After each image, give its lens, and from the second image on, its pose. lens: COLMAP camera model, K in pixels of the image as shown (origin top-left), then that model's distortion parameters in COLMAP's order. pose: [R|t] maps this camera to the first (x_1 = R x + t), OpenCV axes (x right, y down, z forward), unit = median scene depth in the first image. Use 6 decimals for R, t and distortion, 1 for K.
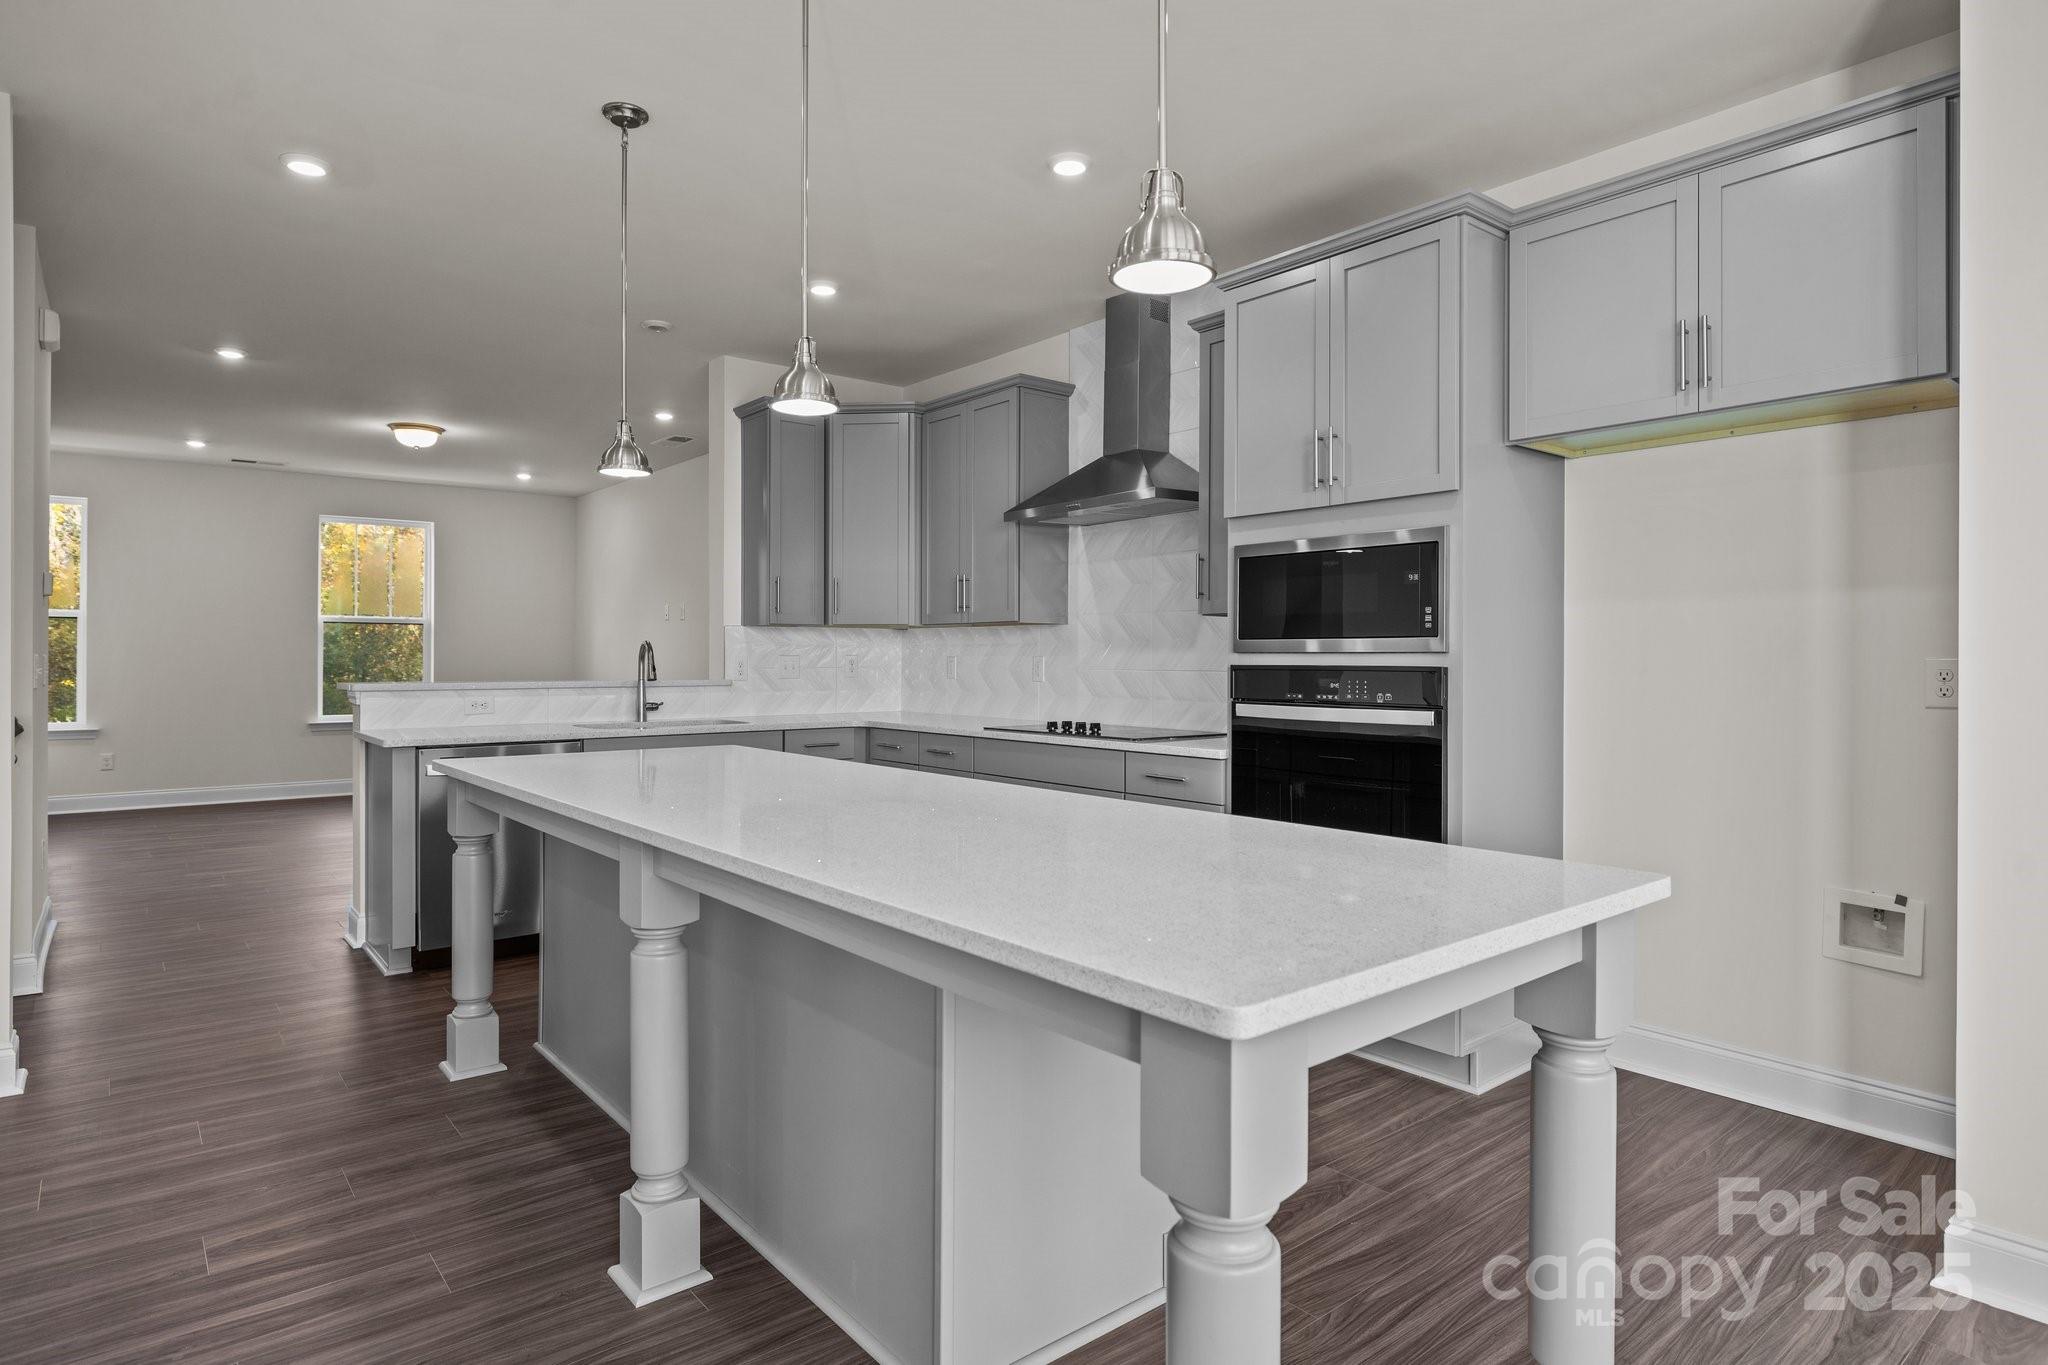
lens RADIAL K [[1101.6, 0, 1023.9], [0, 1101.6, 656.0], [0, 0, 1]] dist [-0.017126, -0.000283]
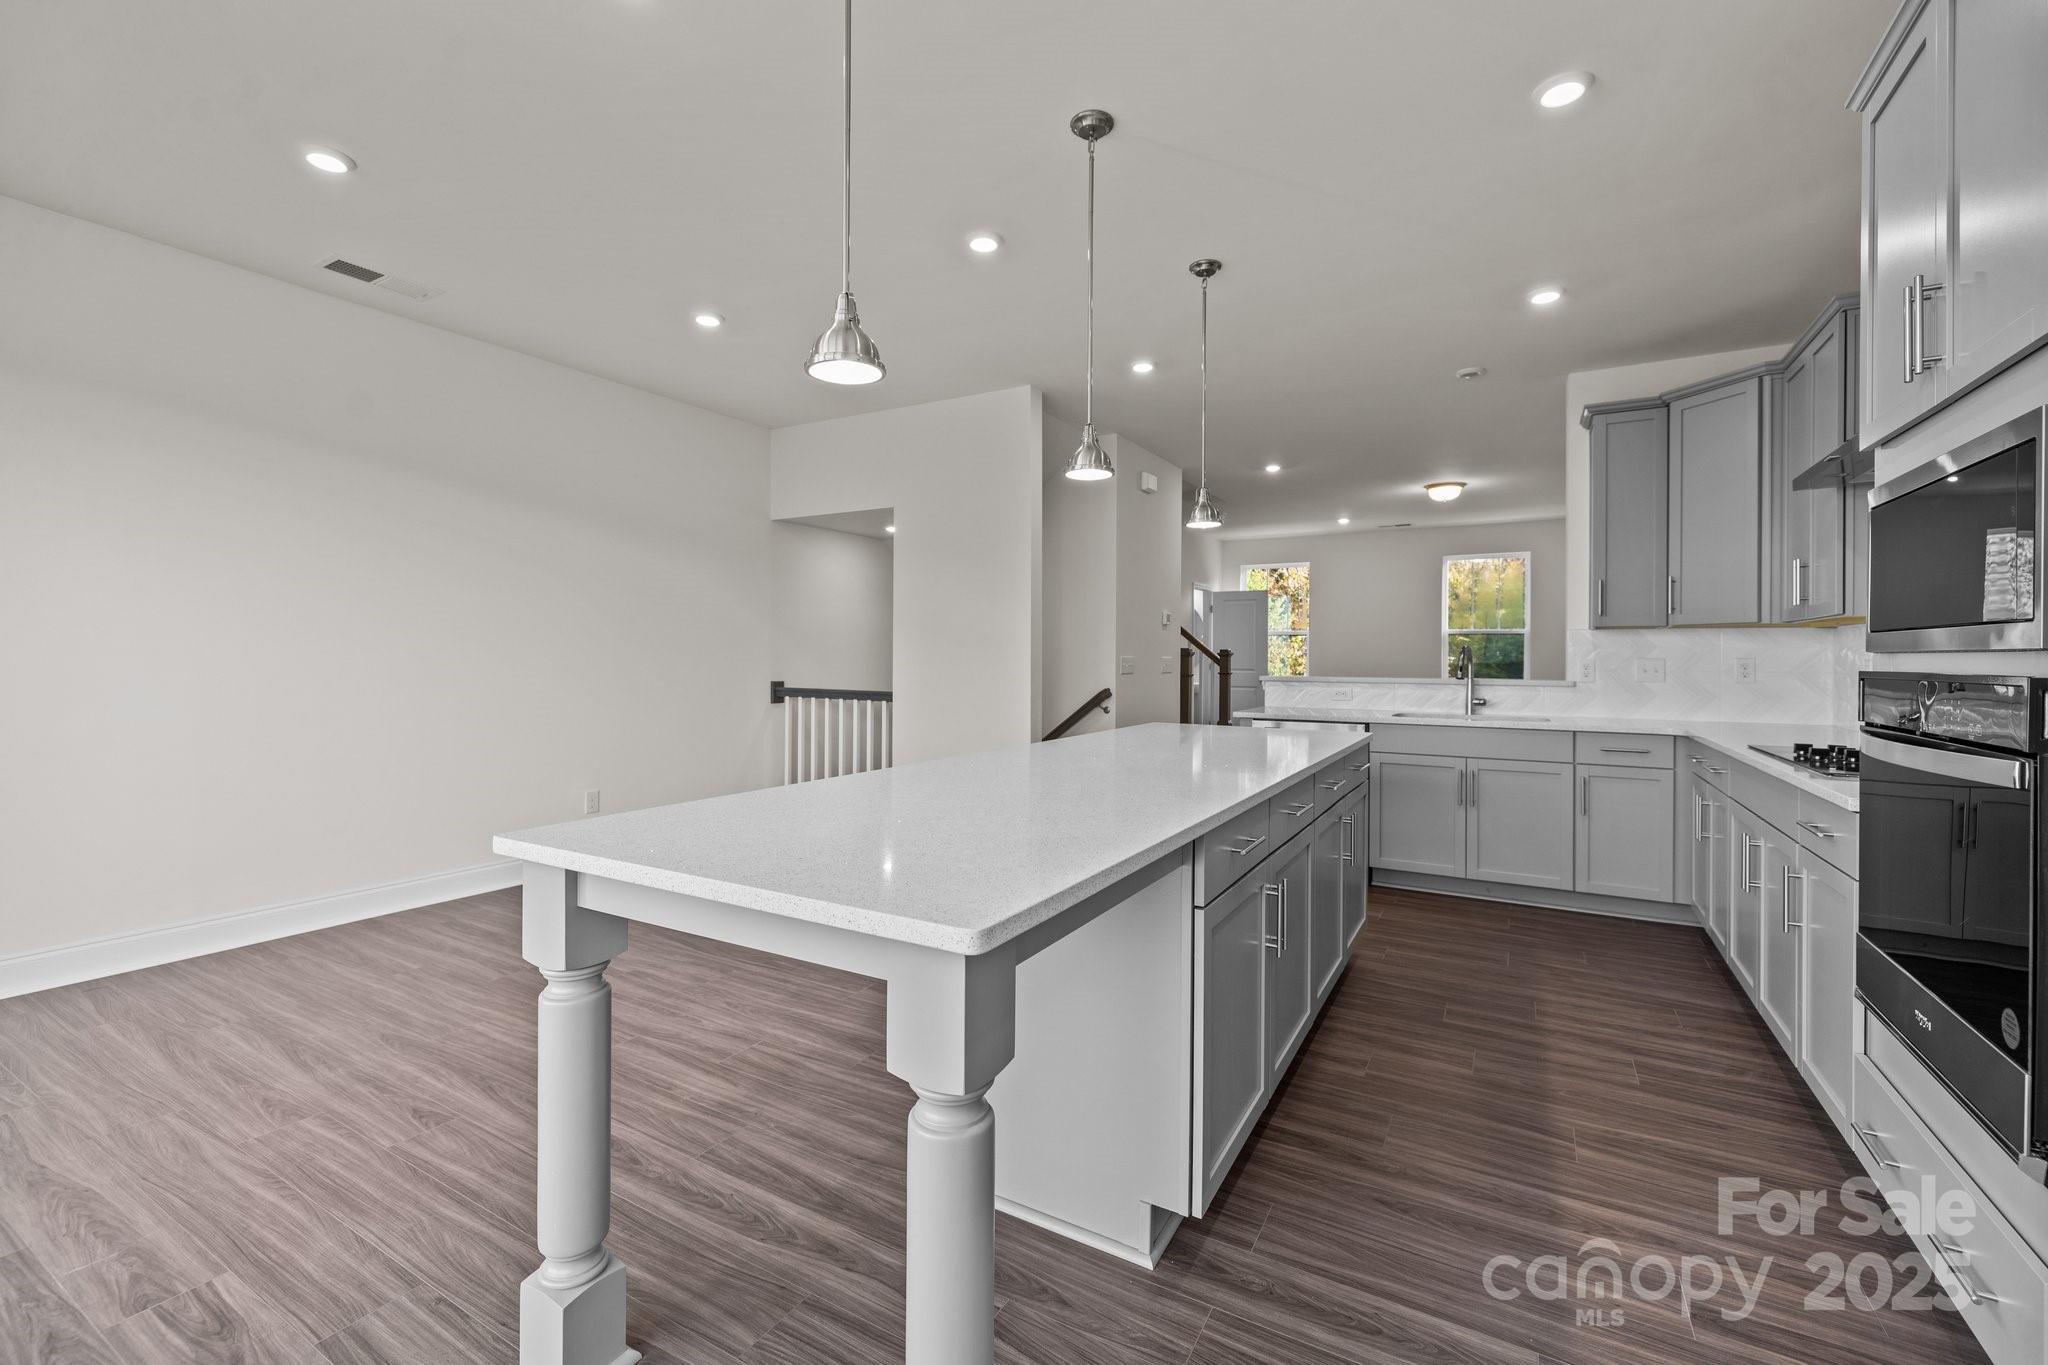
lens RADIAL K [[860.7, 0, 1022.7], [0, 860.7, 656.7], [0, 0, 1]] dist [0.000296, 0.000092]
pose [[0.343154, 0.000596, -0.939279, 0.326957], [-0.005902, 0.999981, -0.001522, 0.002347], [0.939261, 0.006066, 0.343151, 0.226973]]
